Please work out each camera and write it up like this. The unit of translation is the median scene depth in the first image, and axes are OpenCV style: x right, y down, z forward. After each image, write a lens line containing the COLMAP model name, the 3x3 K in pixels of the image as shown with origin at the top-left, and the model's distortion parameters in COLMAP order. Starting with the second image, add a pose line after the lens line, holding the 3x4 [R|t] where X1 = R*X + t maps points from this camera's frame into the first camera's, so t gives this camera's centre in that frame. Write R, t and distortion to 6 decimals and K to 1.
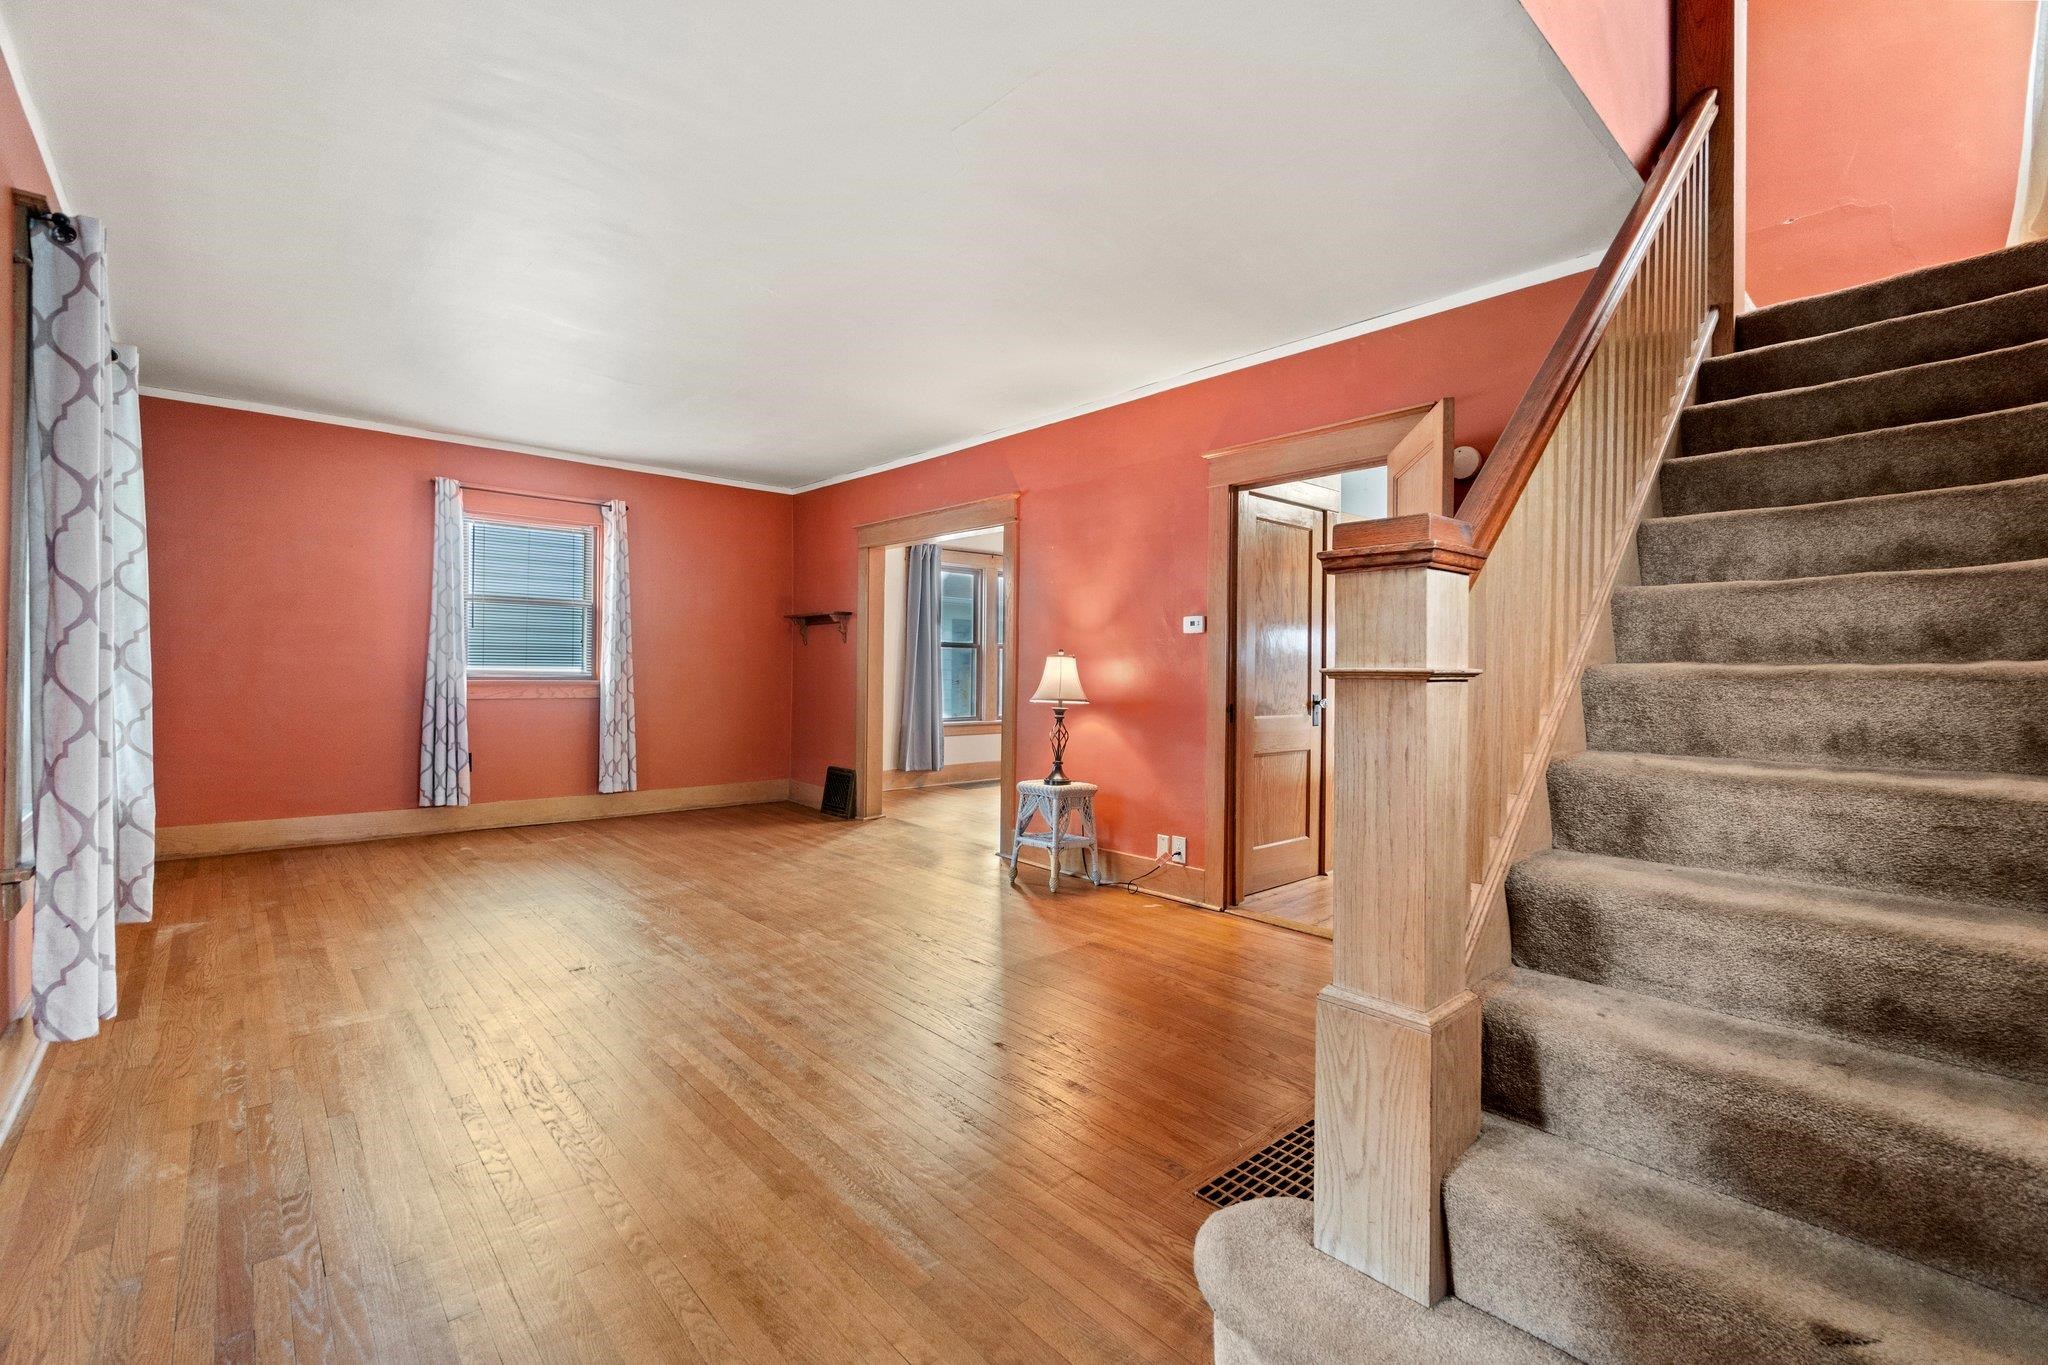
lens RADIAL K [[882.3, 0, 988.0], [0, 882.3, 681.1], [0, 0, 1]] dist [-0.001139, 0.000056]
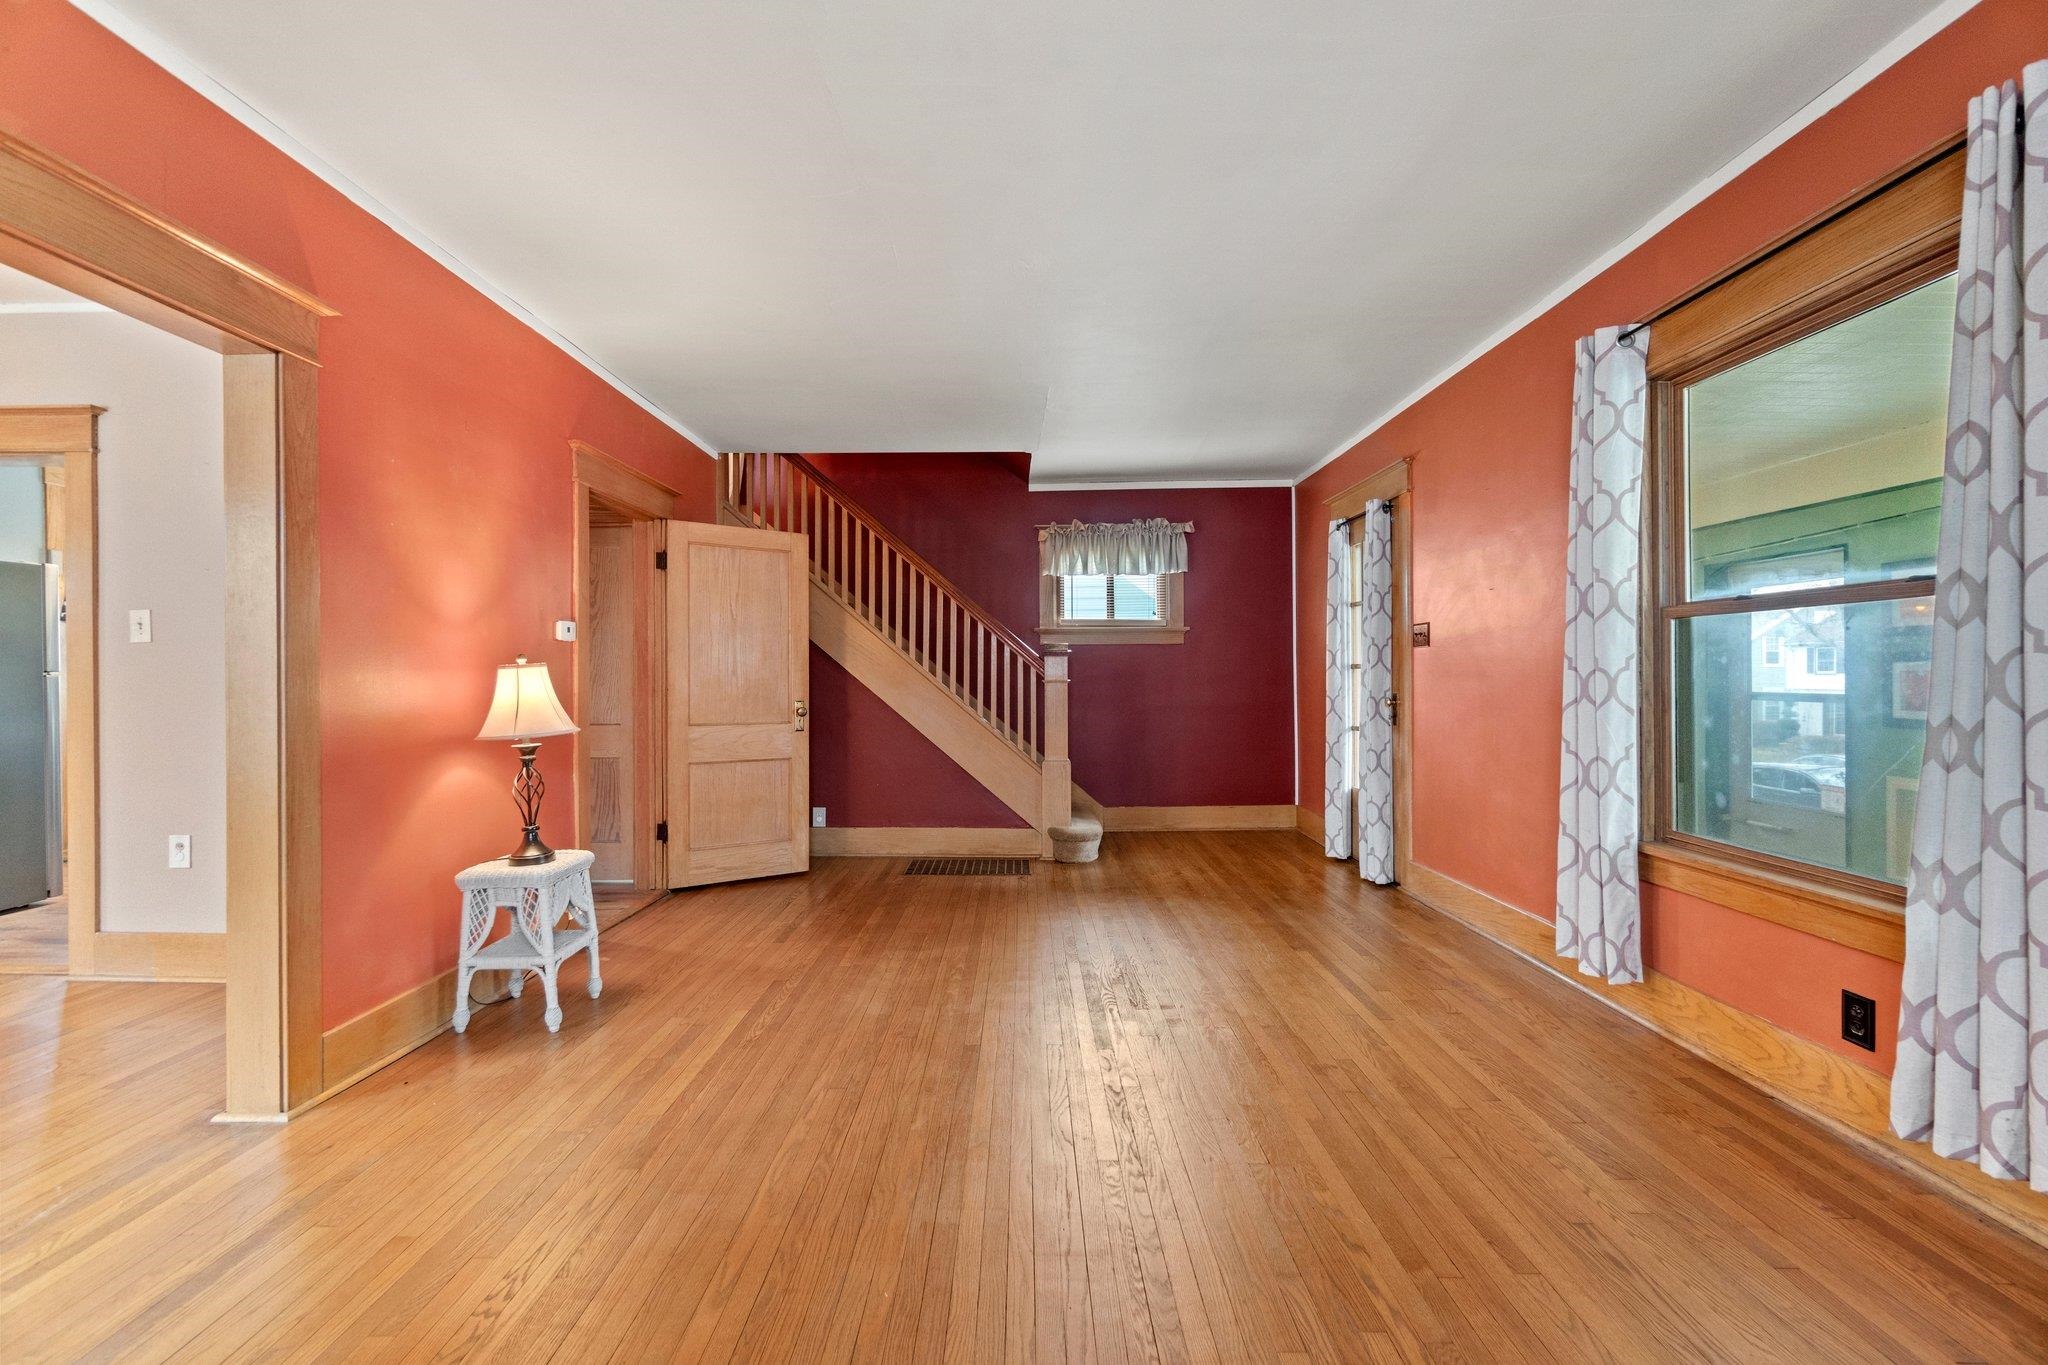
lens RADIAL K [[882.3, 0, 988.0], [0, 882.3, 681.1], [0, 0, 1]] dist [-0.001139, 0.000056]
pose [[-0.739761, -0.010083, 0.672794, -0.658379], [0.003969, 0.999805, 0.019347, -0.031061], [-0.672858, 0.016983, -0.739577, 1.353793]]
